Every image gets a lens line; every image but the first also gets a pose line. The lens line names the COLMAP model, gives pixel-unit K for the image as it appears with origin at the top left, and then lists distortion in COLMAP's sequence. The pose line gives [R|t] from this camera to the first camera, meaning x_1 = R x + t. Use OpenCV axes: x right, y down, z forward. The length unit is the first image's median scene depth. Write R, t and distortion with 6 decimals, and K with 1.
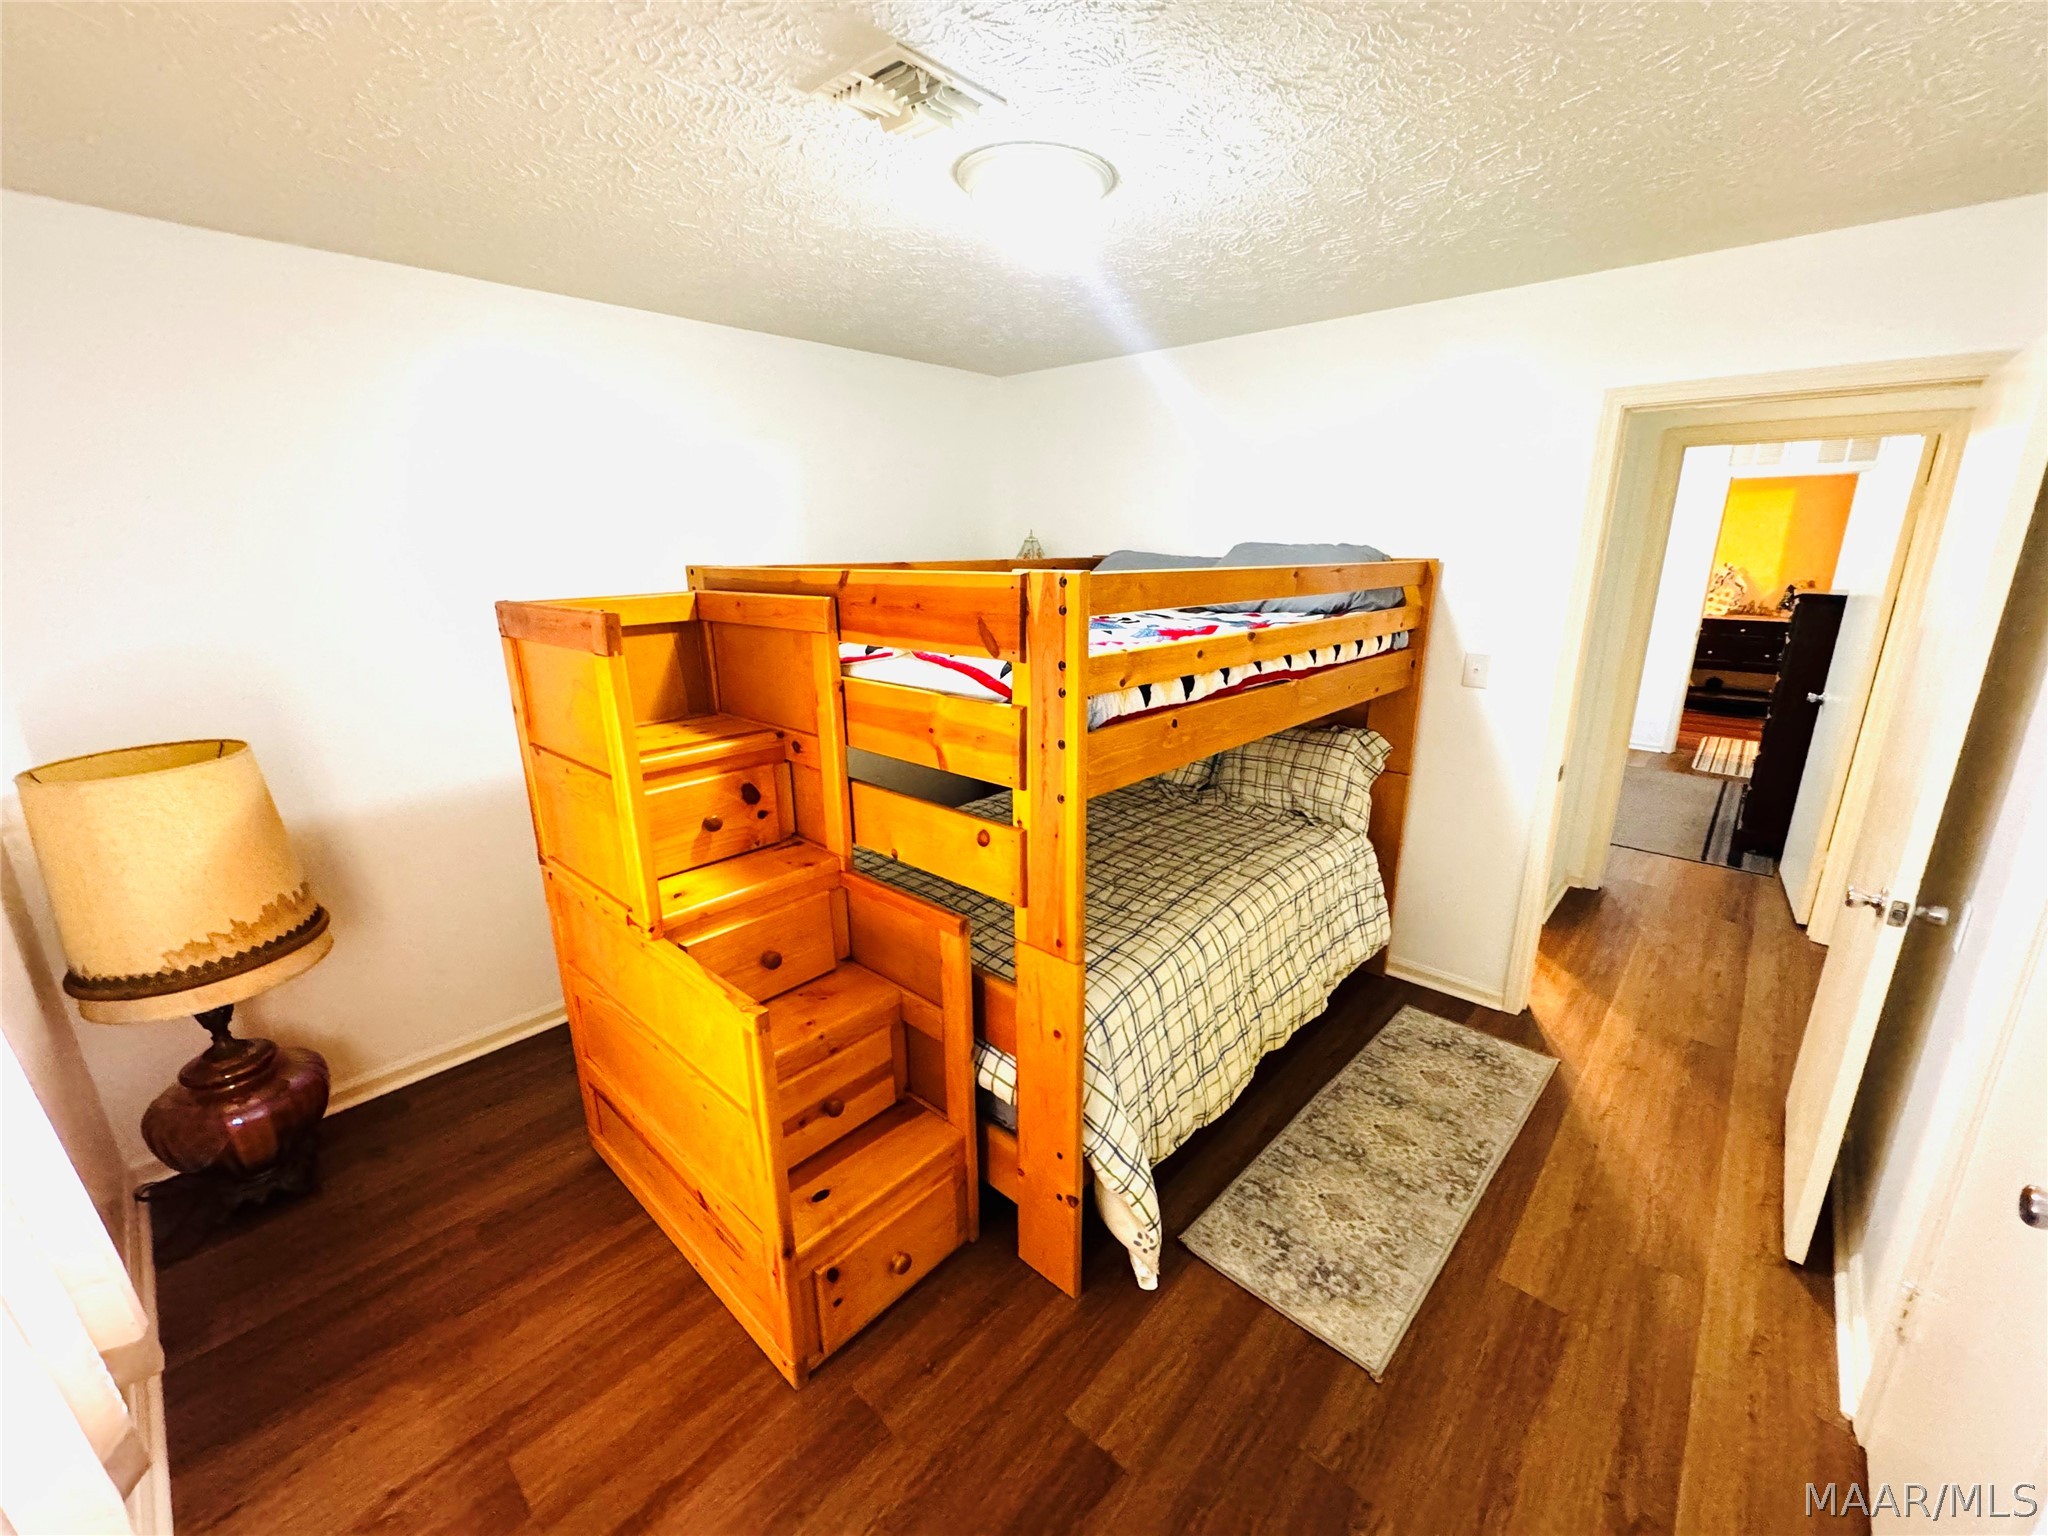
lens RADIAL K [[819.3, 0, 1023.1], [0, 819.3, 768.3], [0, 0, 1]] dist [-0.002330, -0.000027]
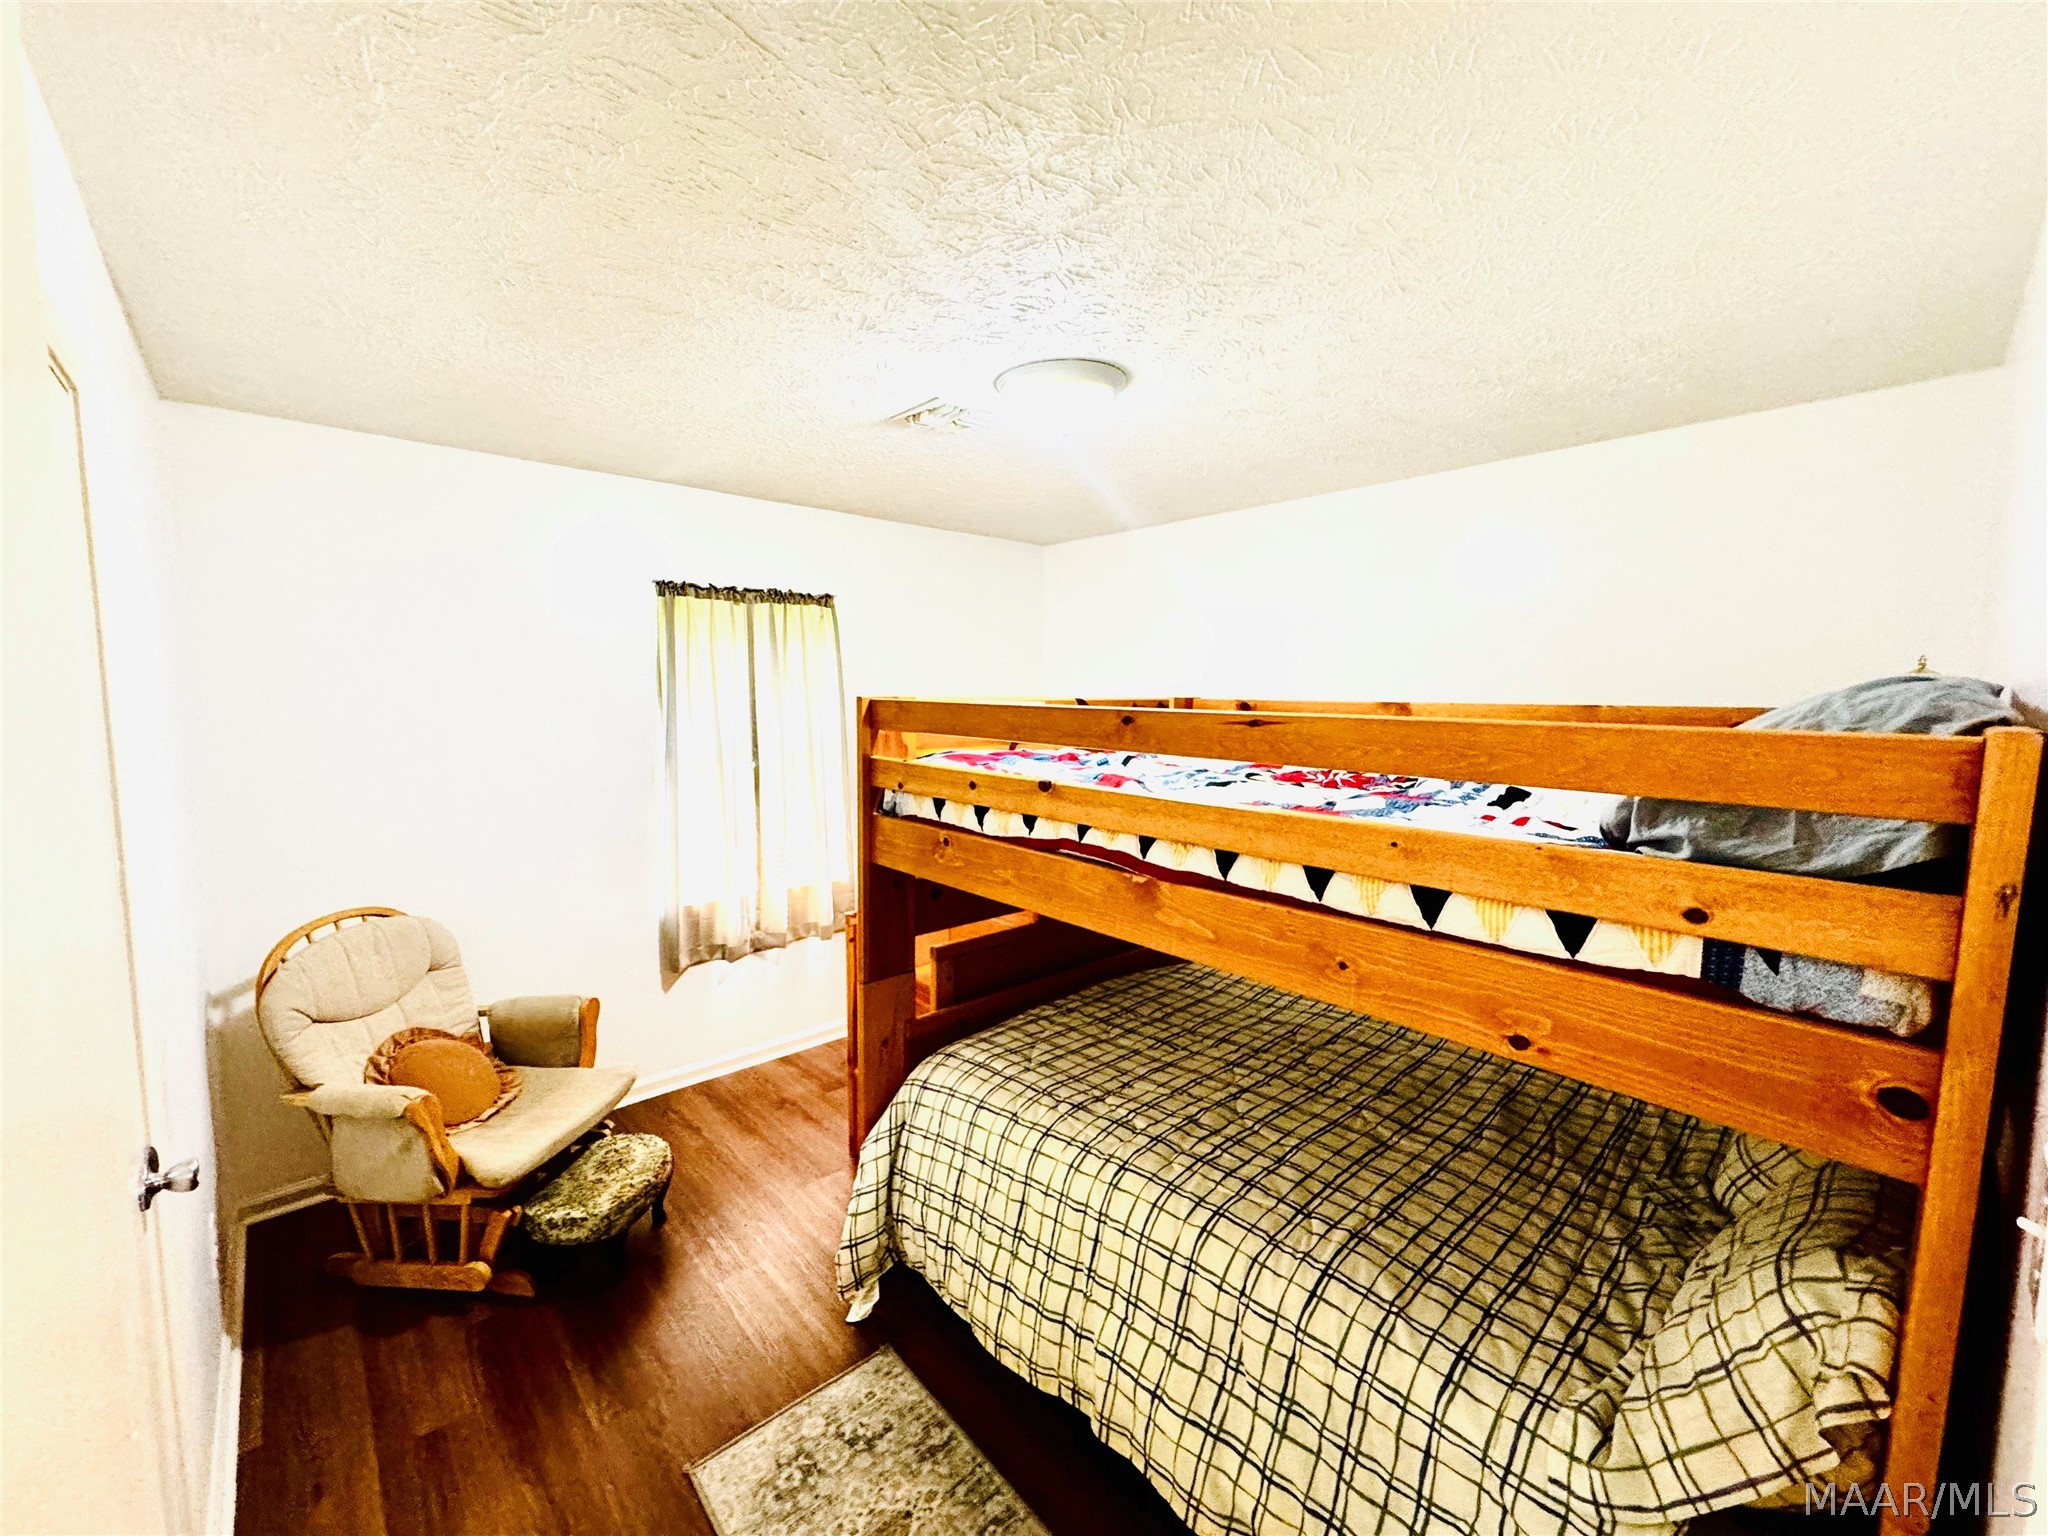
lens RADIAL K [[830.4, 0, 1021.2], [0, 830.4, 765.1], [0, 0, 1]] dist [0.001087, 0.000010]
pose [[-0.093524, 0.101311, -0.990449, 1.071827], [-0.264980, 0.956396, 0.122849, -0.267670], [0.959708, 0.273938, -0.062601, 0.983514]]
